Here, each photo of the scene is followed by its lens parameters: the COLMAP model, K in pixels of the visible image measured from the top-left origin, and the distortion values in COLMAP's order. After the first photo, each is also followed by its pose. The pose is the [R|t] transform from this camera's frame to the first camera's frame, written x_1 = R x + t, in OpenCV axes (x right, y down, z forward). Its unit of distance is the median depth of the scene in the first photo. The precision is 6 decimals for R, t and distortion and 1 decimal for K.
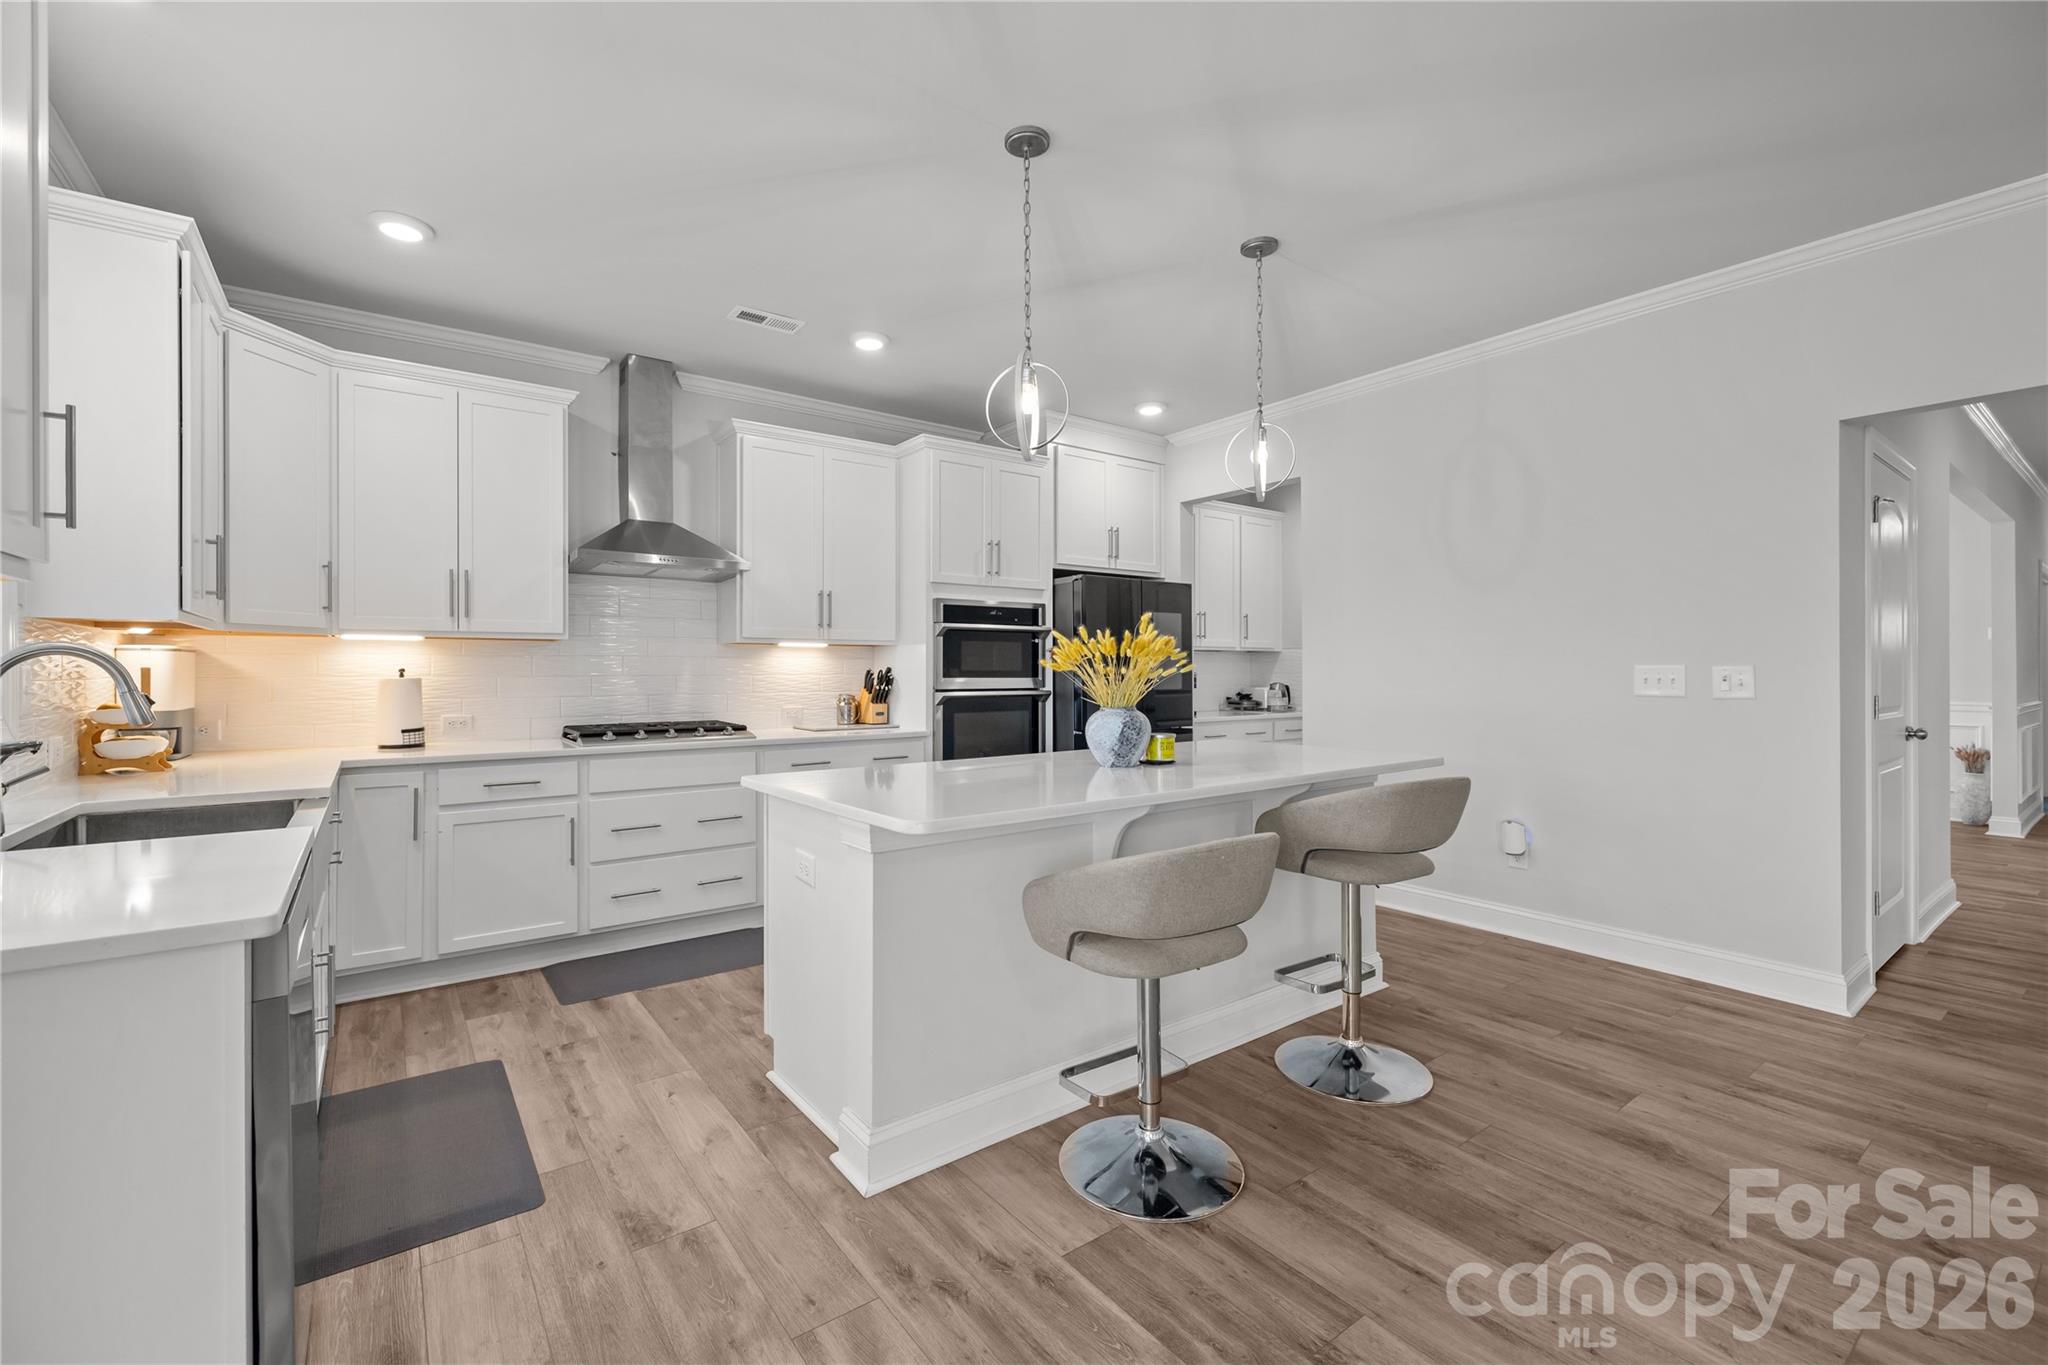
lens RADIAL K [[887.4, 0, 1031.6], [0, 887.4, 669.7], [0, 0, 1]] dist [-0.000363, 0.000918]
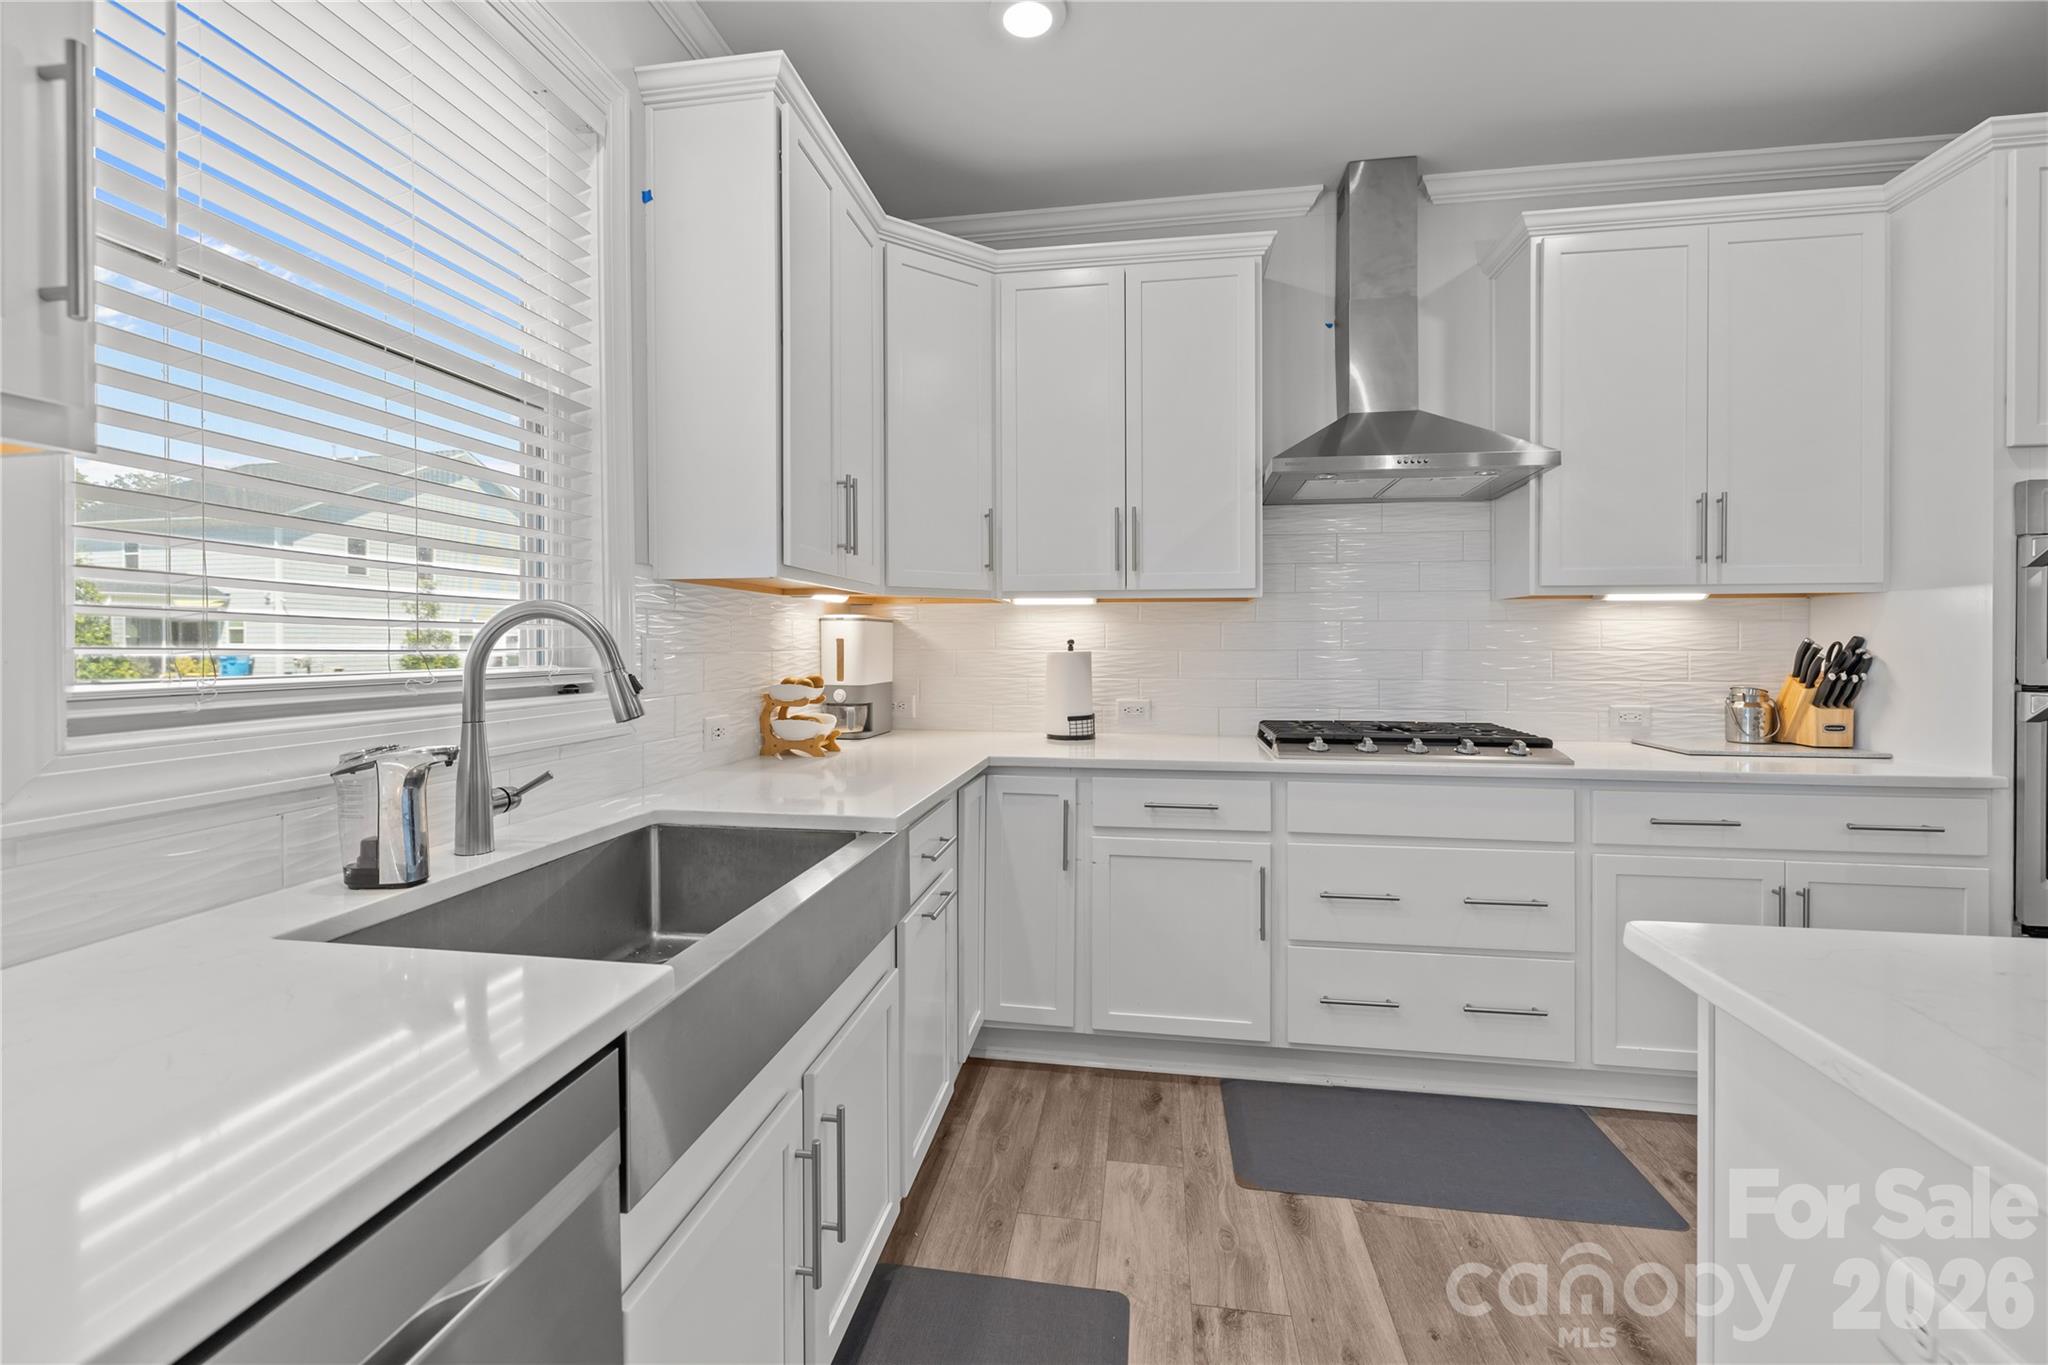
lens RADIAL K [[887.4, 0, 990.0], [0, 887.4, 643.6], [0, 0, 1]] dist [-0.000363, 0.000918]
pose [[0.680719, 0.001723, -0.732542, -0.162511], [-0.000581, 0.999998, 0.001813, 0.000726], [0.732544, -0.000809, 0.680719, 0.377926]]
